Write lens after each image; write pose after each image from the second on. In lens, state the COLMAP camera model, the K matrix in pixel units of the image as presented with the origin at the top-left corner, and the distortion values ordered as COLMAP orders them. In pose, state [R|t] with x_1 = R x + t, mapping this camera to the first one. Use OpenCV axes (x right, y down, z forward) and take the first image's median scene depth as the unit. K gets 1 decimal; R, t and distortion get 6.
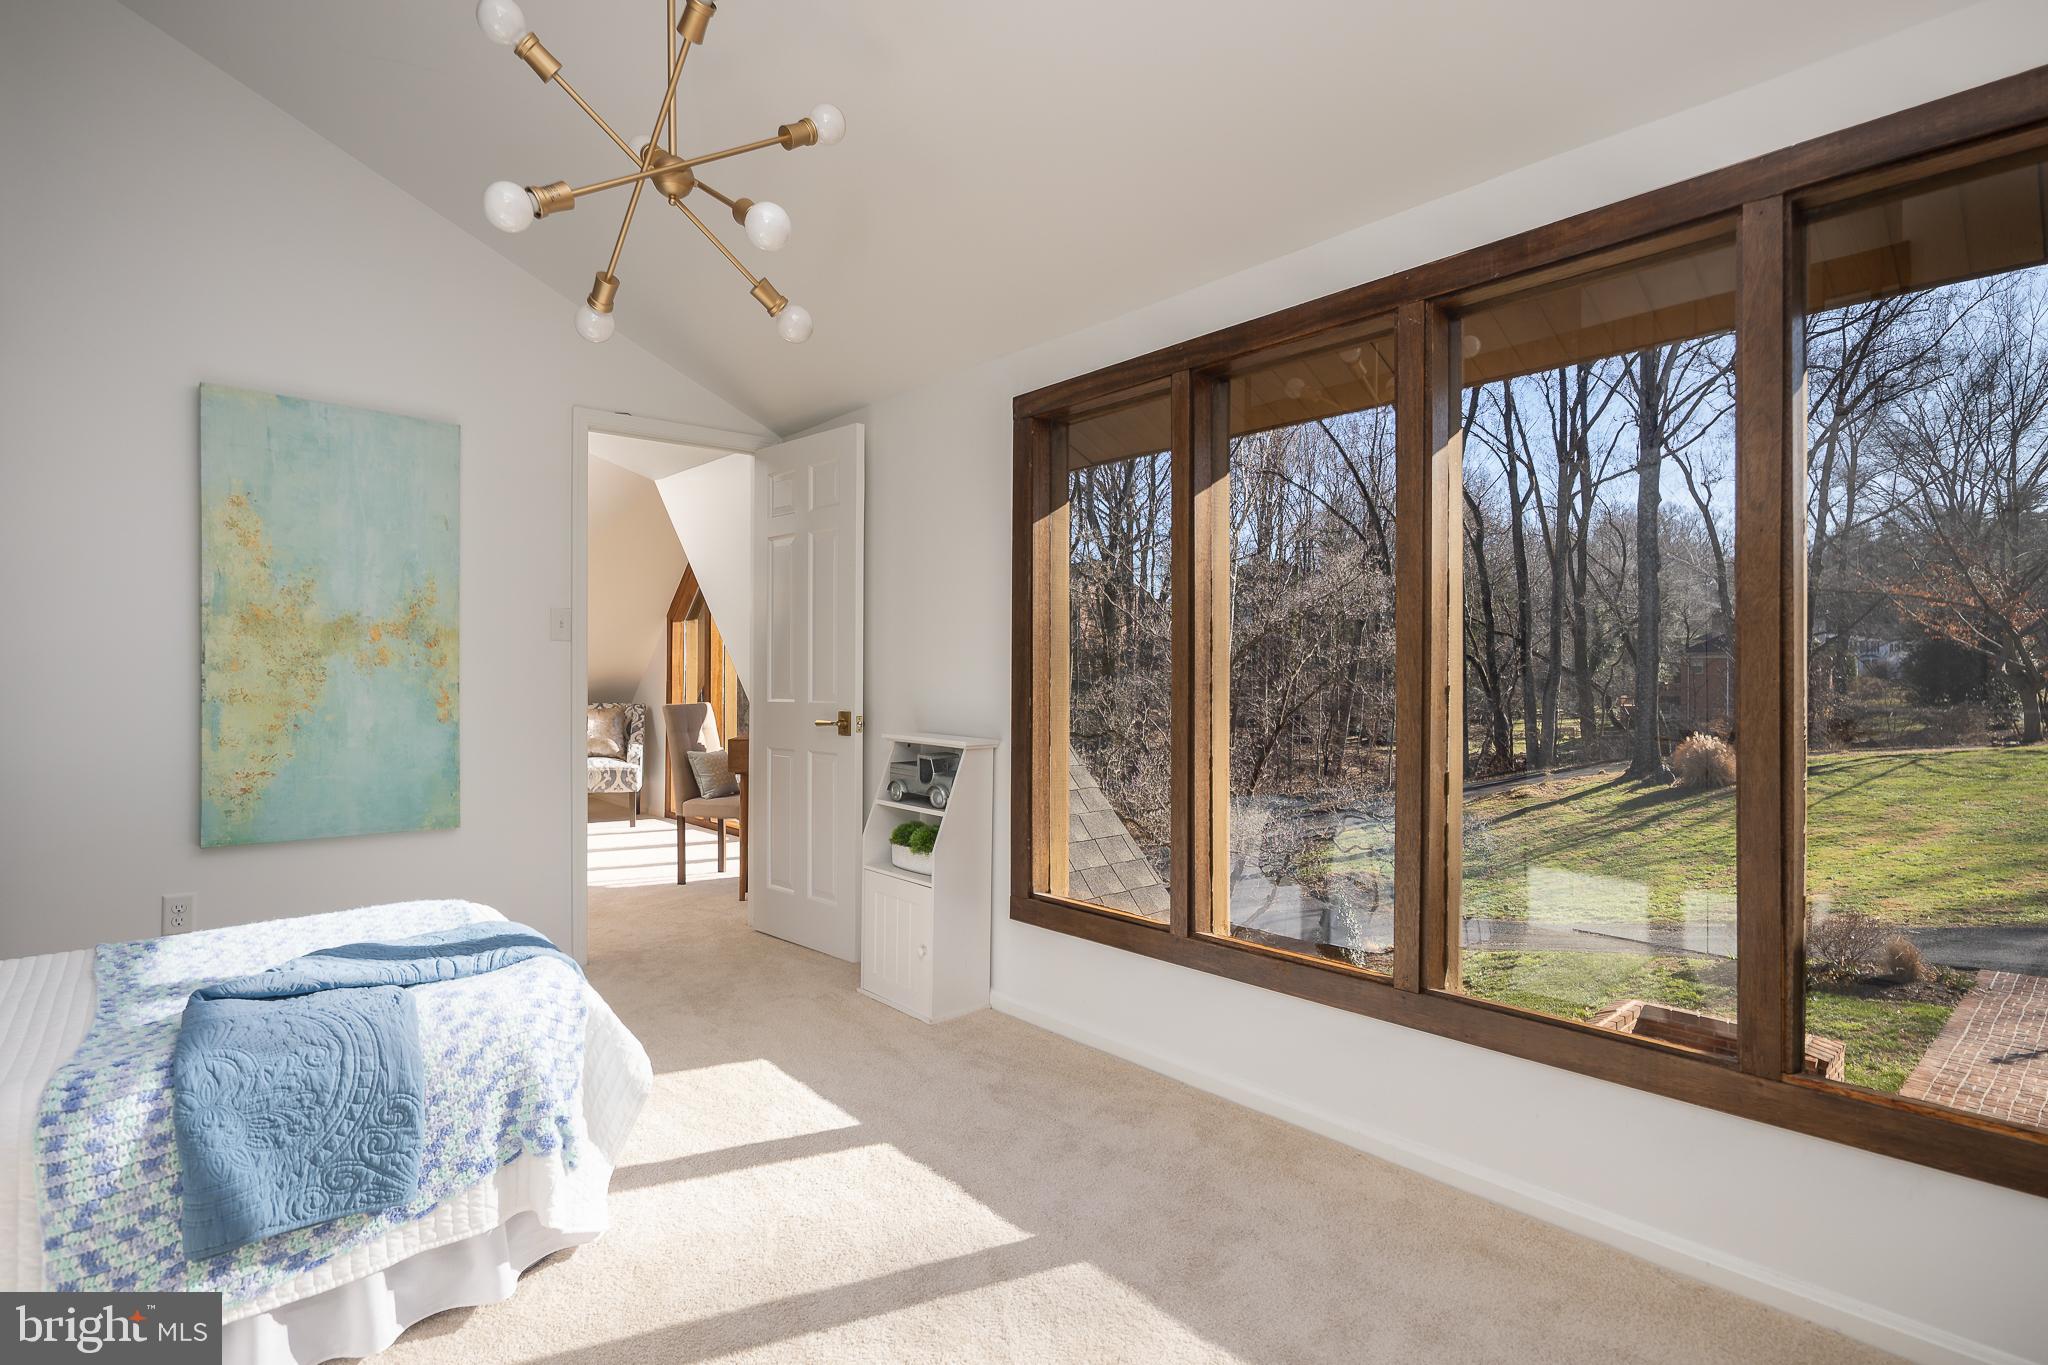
lens RADIAL K [[1000.8, 0, 1015.0], [0, 1000.8, 668.3], [0, 0, 1]] dist [-0.002838, -0.000529]
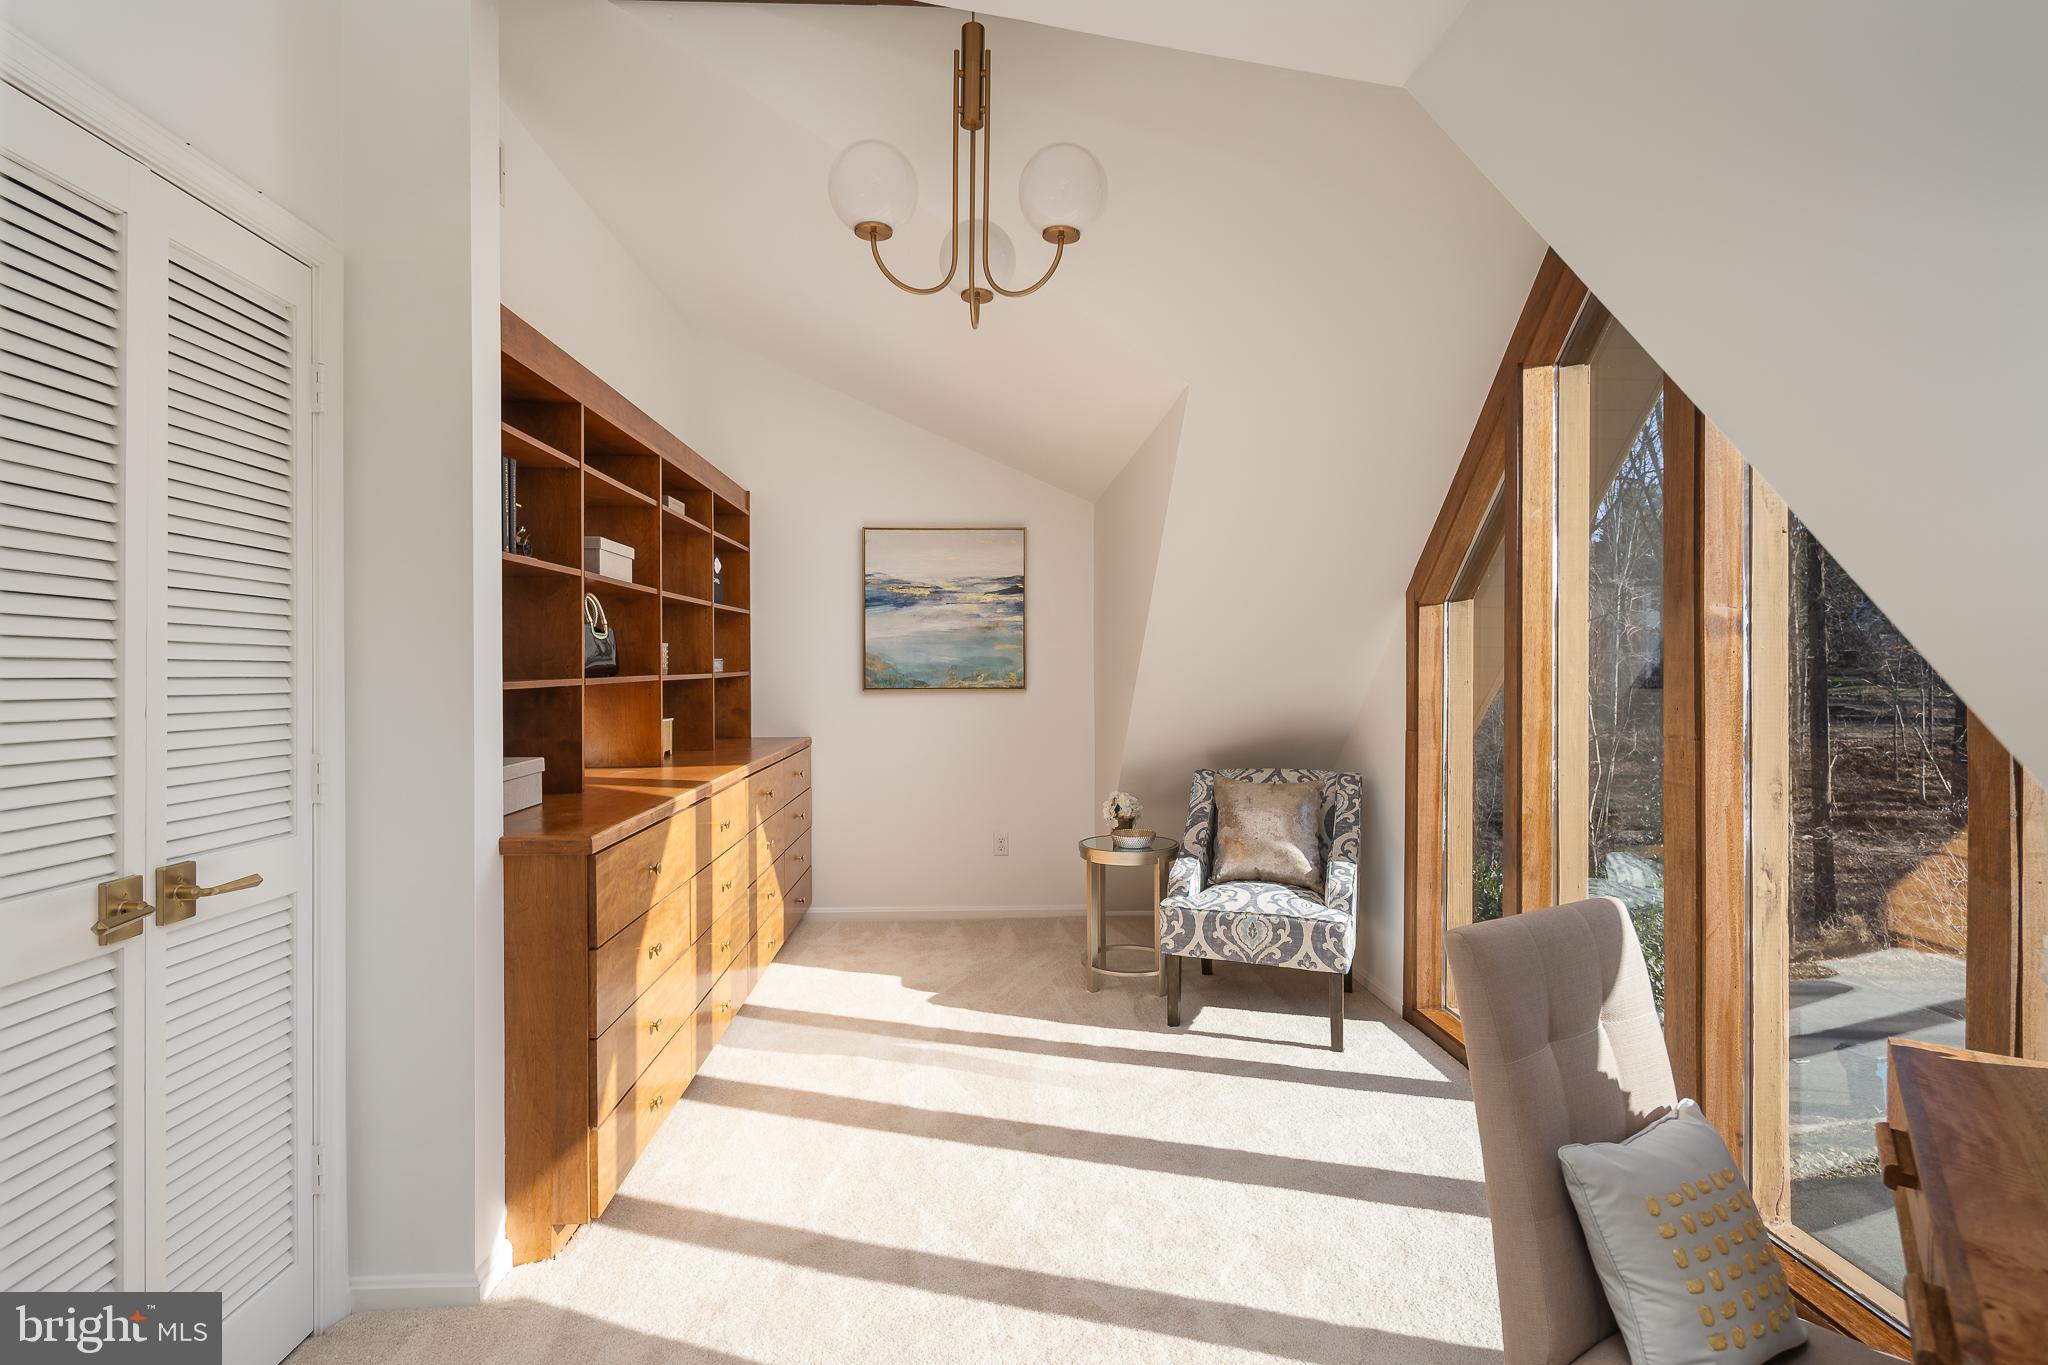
lens RADIAL K [[1000.8, 0, 1015.0], [0, 1000.8, 668.3], [0, 0, 1]] dist [-0.002838, -0.000529]
pose [[0.775100, -0.007269, -0.631796, -0.197630], [0.003227, 0.999966, -0.007546, -0.015547], [0.631830, 0.003810, 0.775098, 0.529441]]
